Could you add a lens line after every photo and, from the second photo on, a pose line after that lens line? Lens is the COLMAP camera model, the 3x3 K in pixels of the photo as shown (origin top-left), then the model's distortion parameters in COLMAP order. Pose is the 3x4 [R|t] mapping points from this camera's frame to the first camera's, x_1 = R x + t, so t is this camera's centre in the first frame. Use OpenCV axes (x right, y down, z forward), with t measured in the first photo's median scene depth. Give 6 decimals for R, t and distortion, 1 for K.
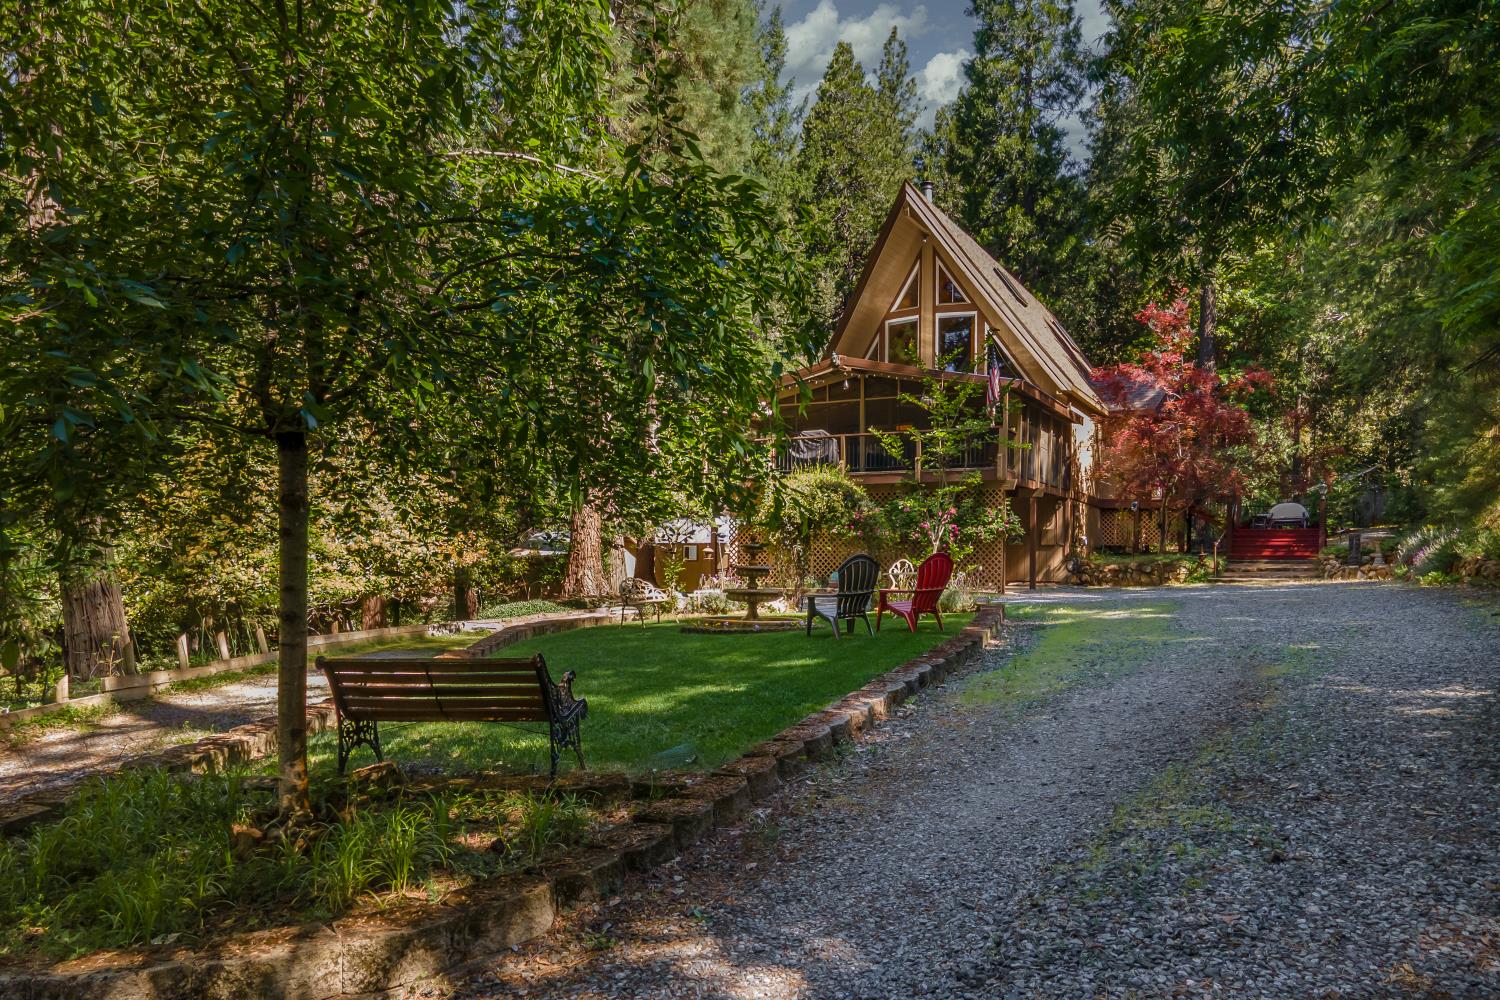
lens RADIAL K [[1089.6, 0, 754.3], [0, 1089.6, 582.2], [0, 0, 1]] dist [0.002121, 0.000076]
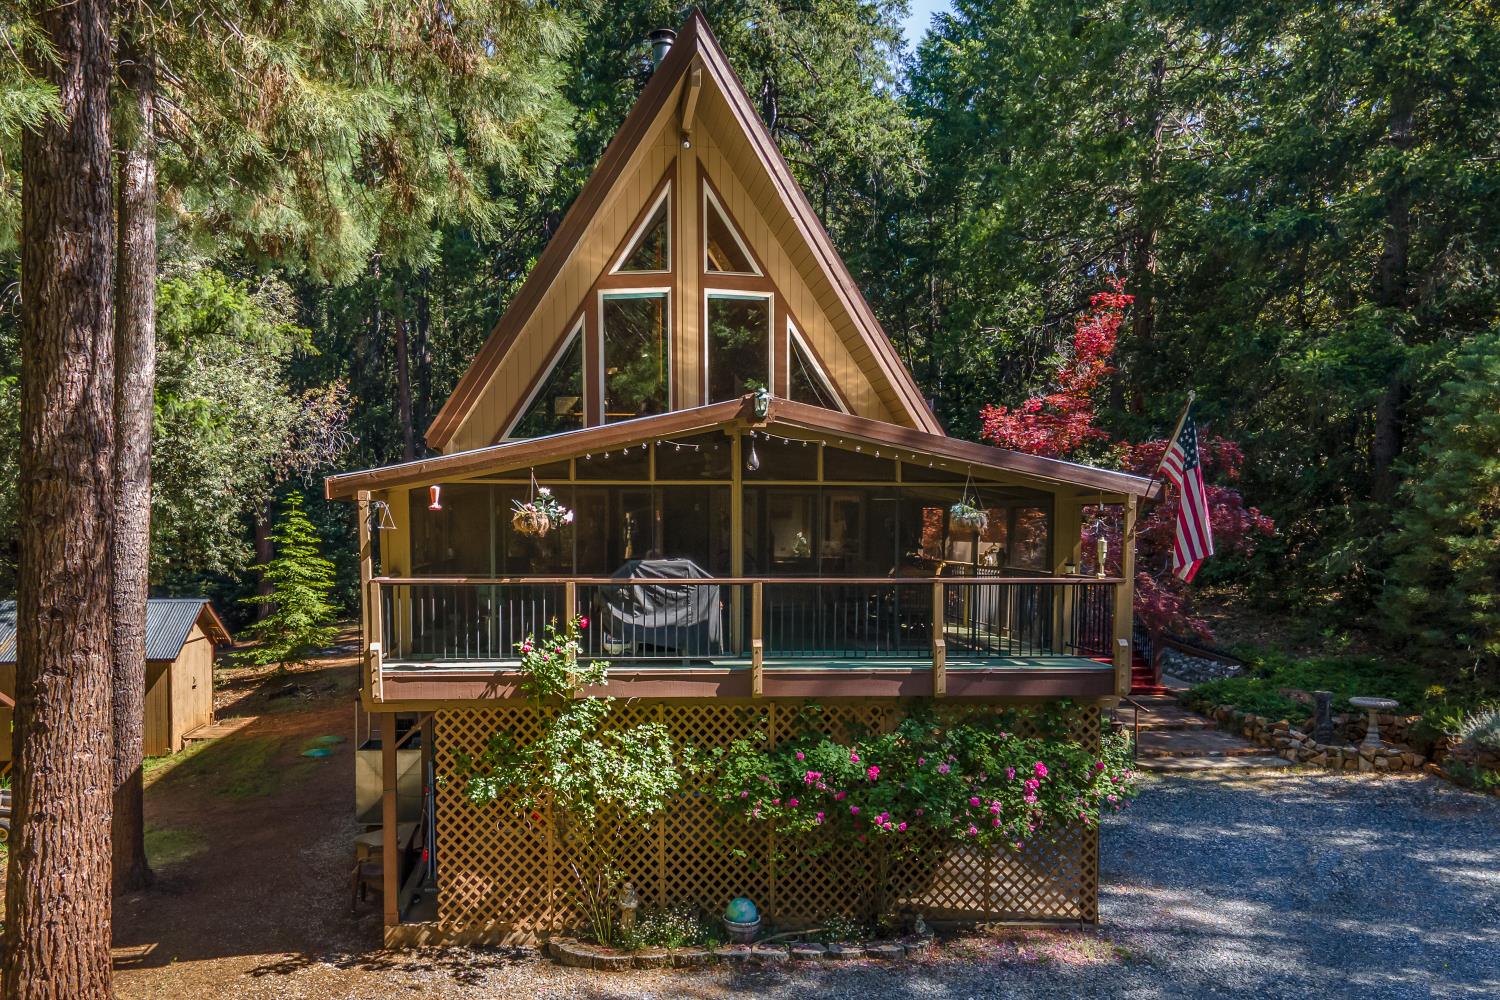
lens RADIAL K [[1101.3, 0, 623.3], [0, 1101.3, 585.0], [0, 0, 1]] dist [0.038022, 0.002050]
pose [[0.848263, -0.039415, 0.528106, -0.104539], [0.011074, 0.998329, 0.056723, -0.087310], [-0.529459, -0.042268, 0.847282, 0.366315]]
